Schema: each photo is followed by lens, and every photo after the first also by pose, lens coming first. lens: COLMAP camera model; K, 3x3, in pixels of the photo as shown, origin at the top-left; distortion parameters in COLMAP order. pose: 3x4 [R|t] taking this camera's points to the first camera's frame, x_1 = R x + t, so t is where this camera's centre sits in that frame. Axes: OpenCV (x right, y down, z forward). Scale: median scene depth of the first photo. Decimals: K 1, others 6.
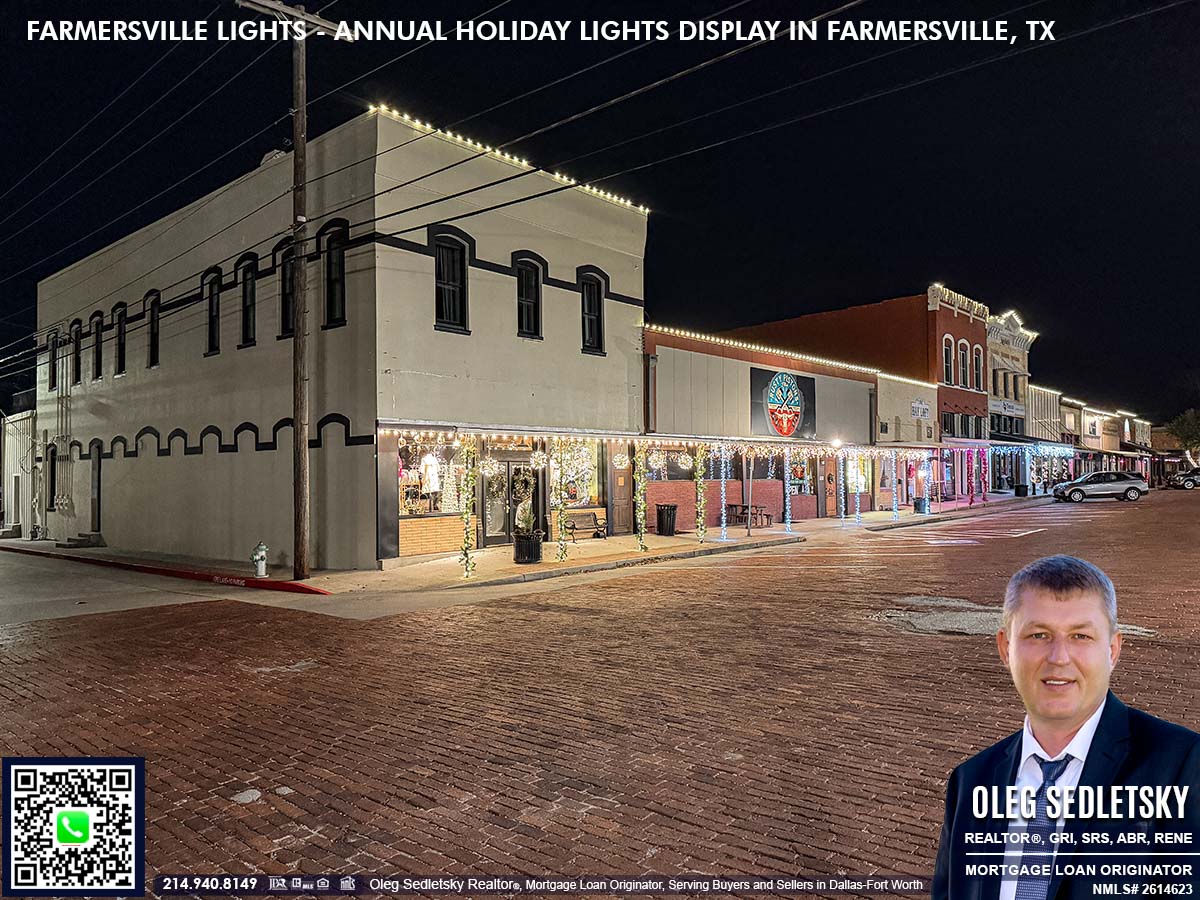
lens RADIAL K [[845.1, 0, 623.6], [0, 845.1, 457.2], [0, 0, 1]] dist [0.084666, -0.148717]
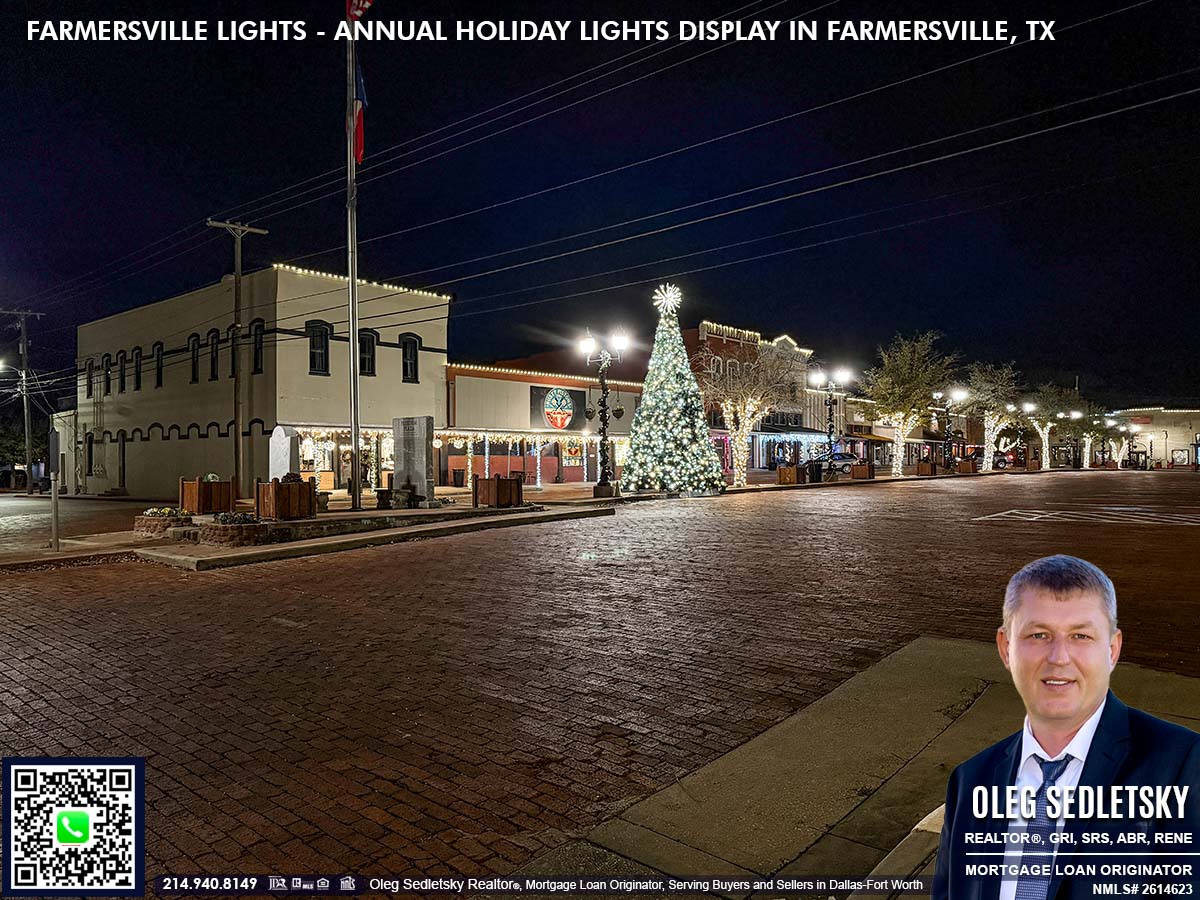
lens RADIAL K [[822.9, 0, 600.0], [0, 822.9, 450.0], [0, 0, 1]] dist [0.002976, 0.000684]
pose [[0.999950, 0.002554, 0.009657, 0.289572], [-0.002633, 0.999963, 0.008145, 0.002056], [-0.009636, -0.008170, 0.999920, -0.603974]]
